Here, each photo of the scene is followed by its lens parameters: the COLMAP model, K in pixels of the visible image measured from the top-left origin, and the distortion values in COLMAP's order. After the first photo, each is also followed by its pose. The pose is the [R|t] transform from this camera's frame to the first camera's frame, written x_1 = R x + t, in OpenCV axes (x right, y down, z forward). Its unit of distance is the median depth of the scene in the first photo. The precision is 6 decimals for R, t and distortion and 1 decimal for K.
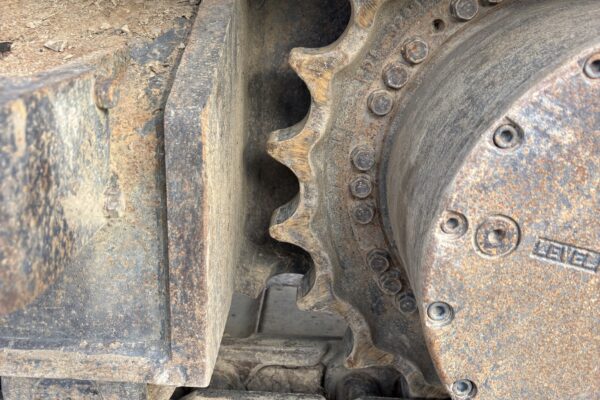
lens RADIAL K [[467.2, 0, 300.0], [0, 467.2, 200.0], [0, 0, 1]] dist [0.033222, -0.007565]
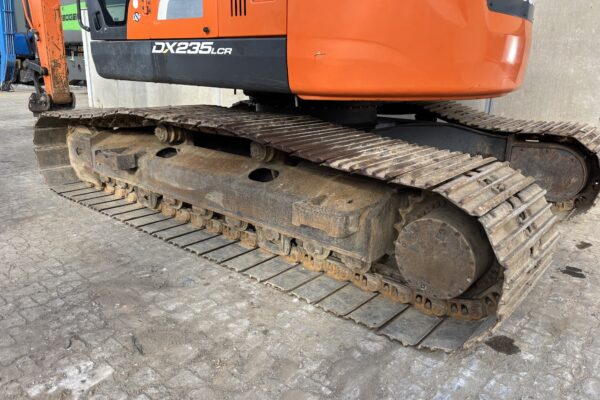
lens RADIAL K [[467.2, 0, 300.0], [0, 467.2, 200.0], [0, 0, 1]] dist [0.033222, -0.007565]
pose [[0.777304, 0.174860, -0.604336, 2.378977], [-0.225156, 0.974292, -0.007694, -0.124866], [0.587454, 0.142051, 0.796693, -4.022646]]
